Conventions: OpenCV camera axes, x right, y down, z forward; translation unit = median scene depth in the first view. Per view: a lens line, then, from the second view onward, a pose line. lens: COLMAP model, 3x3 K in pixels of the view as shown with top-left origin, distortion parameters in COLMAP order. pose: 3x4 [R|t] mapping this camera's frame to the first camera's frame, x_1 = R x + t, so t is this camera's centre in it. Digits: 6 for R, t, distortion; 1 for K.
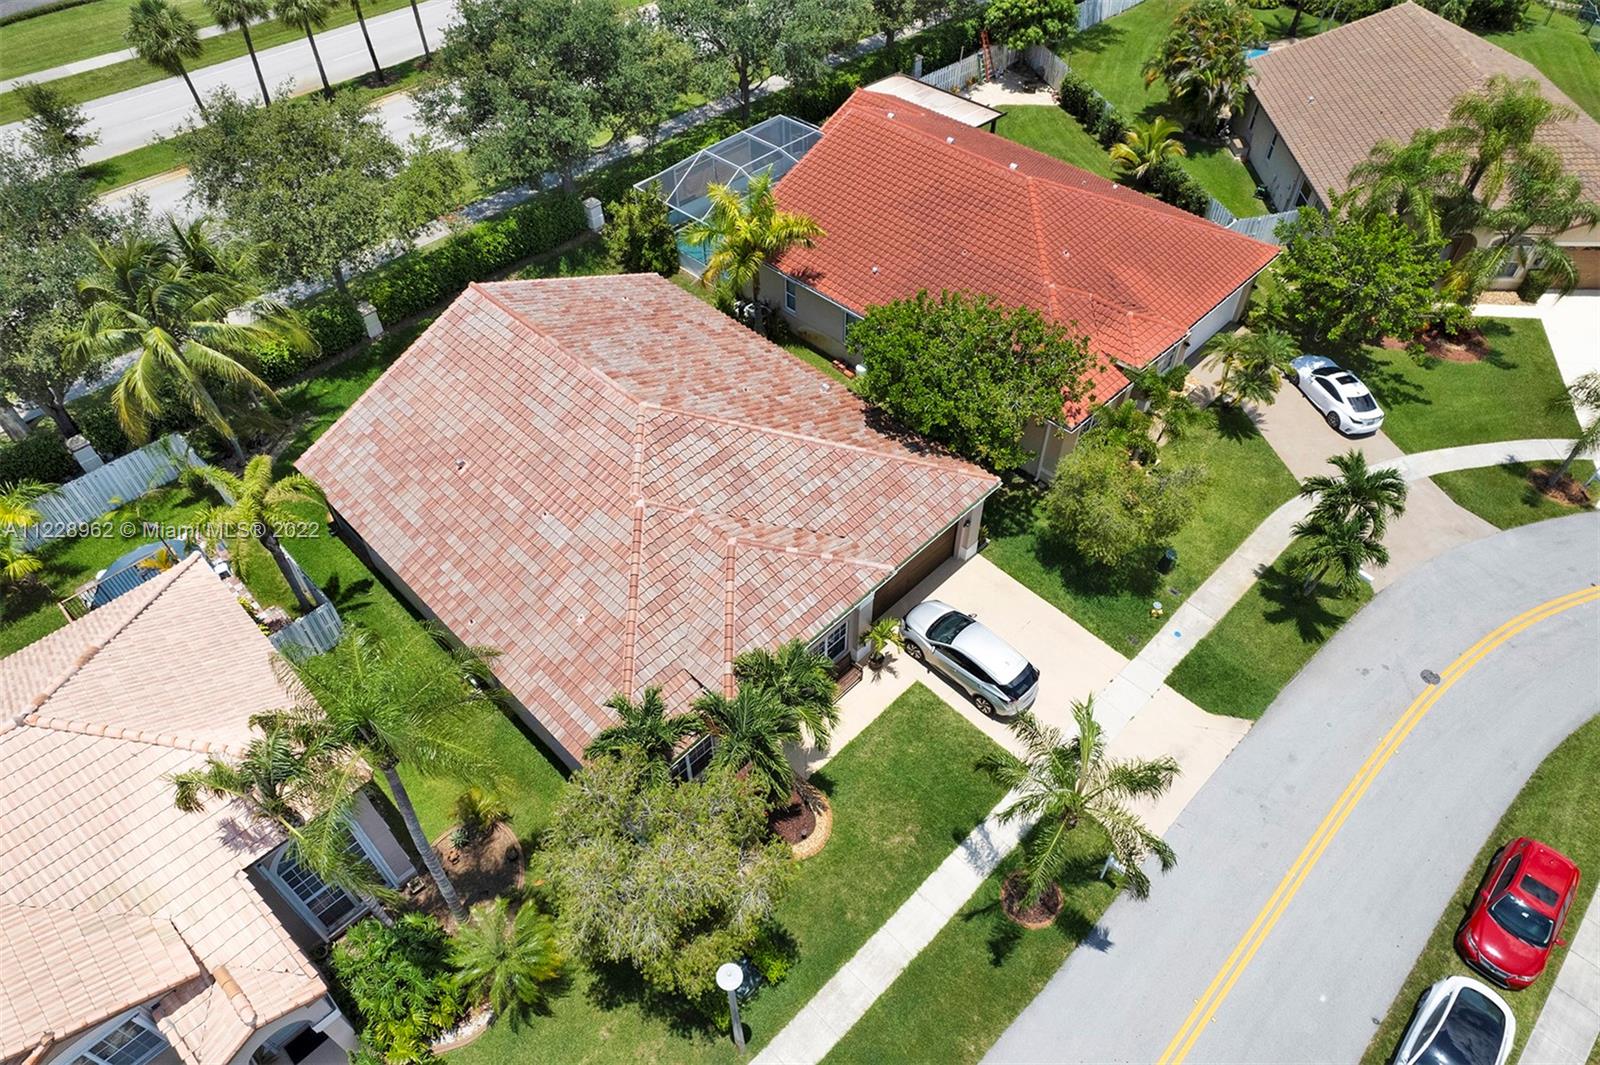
lens RADIAL K [[1017.8, 0, 800.0], [0, 1017.8, 532.5], [0, 0, 1]] dist [-0.036221, 0.002208]
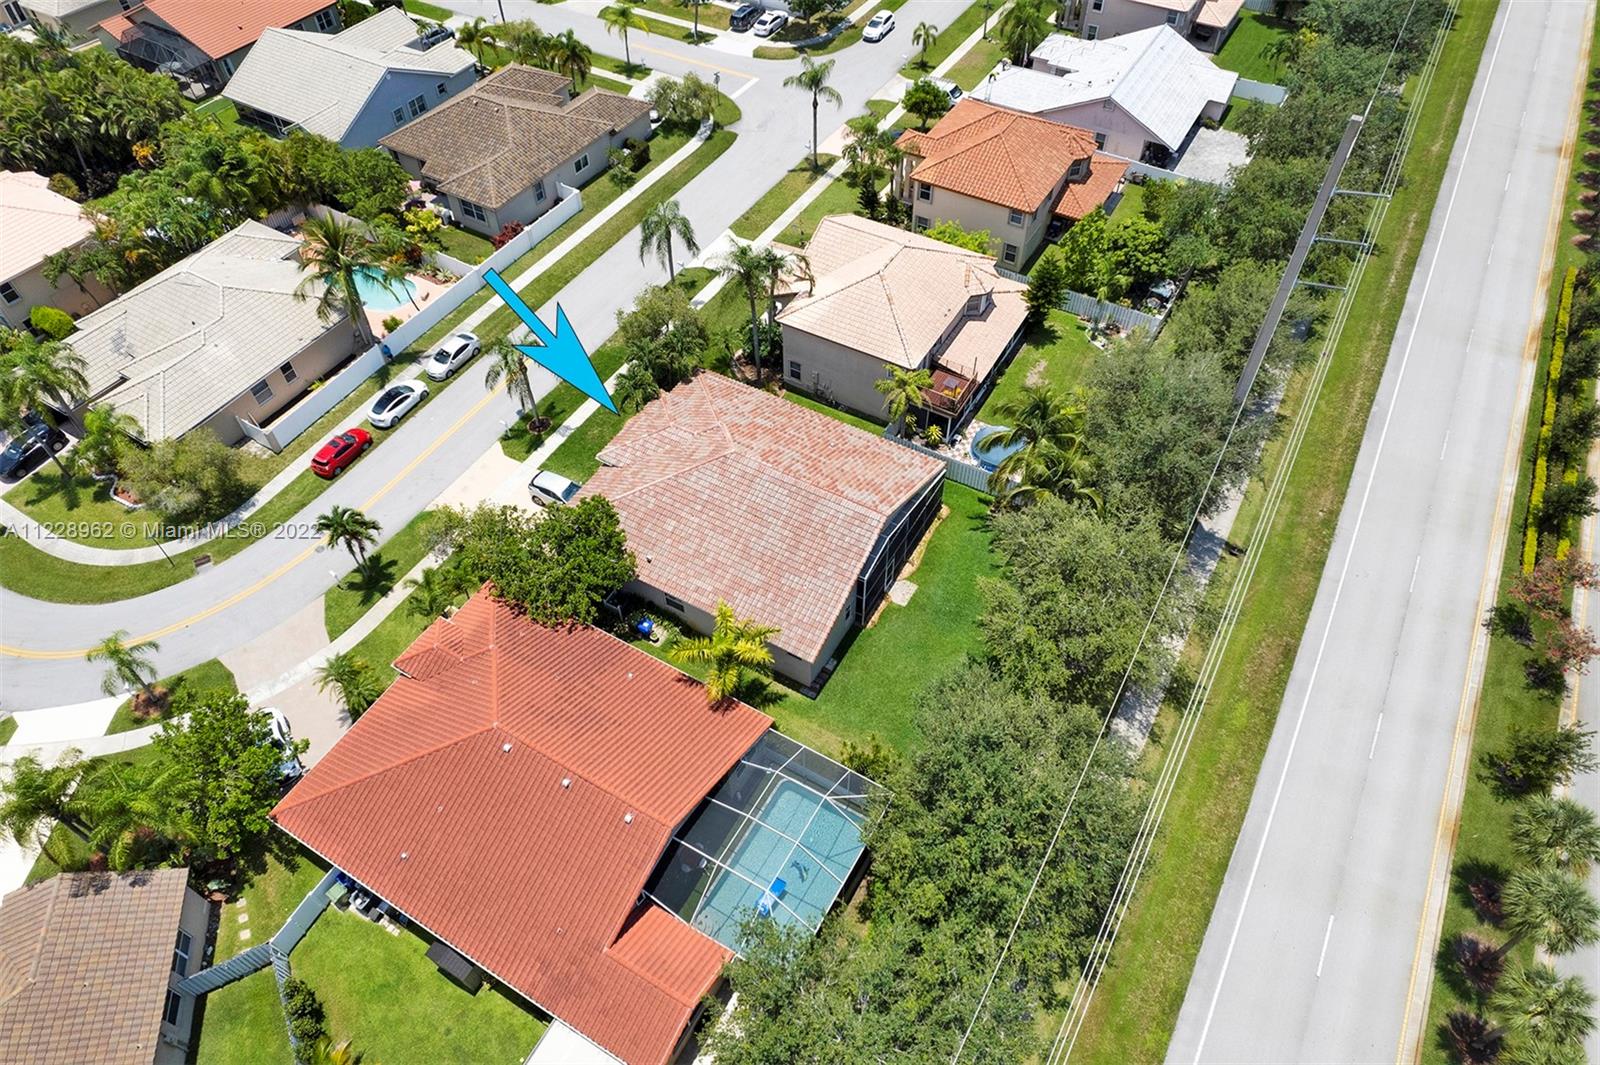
lens RADIAL K [[1016.5, 0, 800.0], [0, 1016.5, 532.5], [0, 0, 1]] dist [-0.074081, 0.072525]
pose [[-0.968699, 0.198136, -0.149546, 0.031327], [-0.172970, -0.106644, 0.979137, -1.891061], [0.178054, 0.974356, 0.137577, 0.891312]]
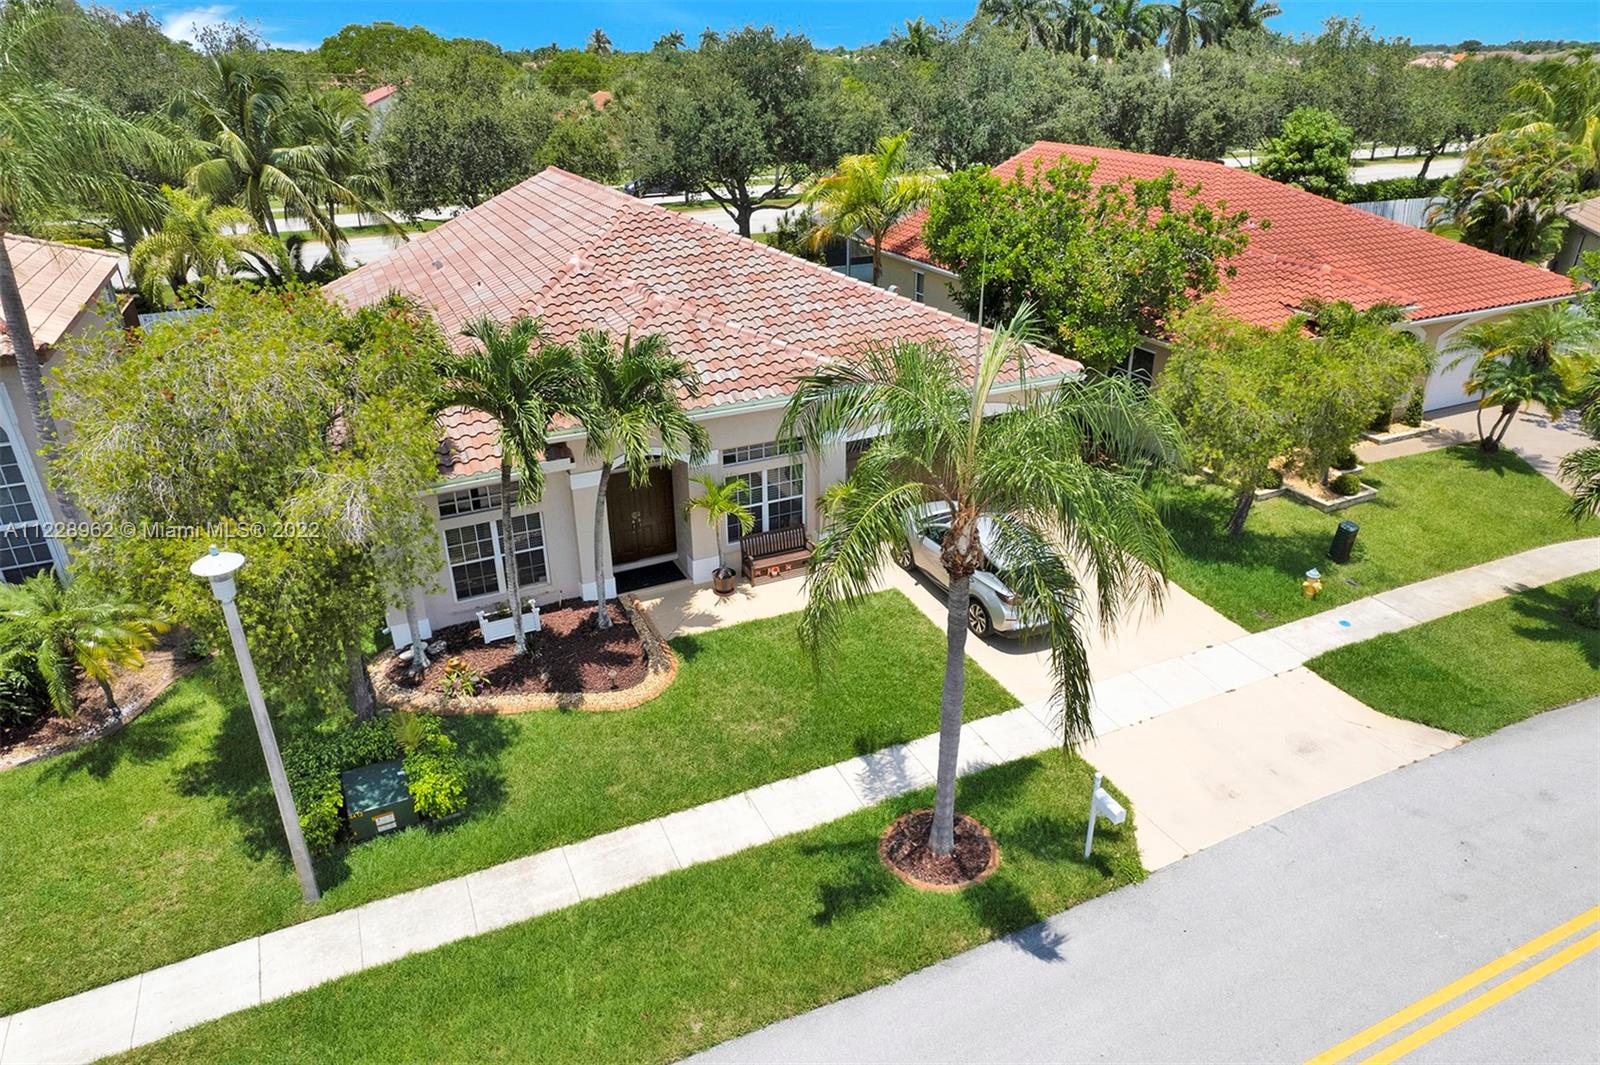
lens RADIAL K [[1016.5, 0, 800.0], [0, 1016.5, 532.5], [0, 0, 1]] dist [-0.074081, 0.072525]
pose [[0.938841, 0.146762, -0.311511, 0.261067], [-0.249801, 0.912924, -0.322752, 0.346284], [0.237019, 0.380828, 0.893752, 0.391177]]
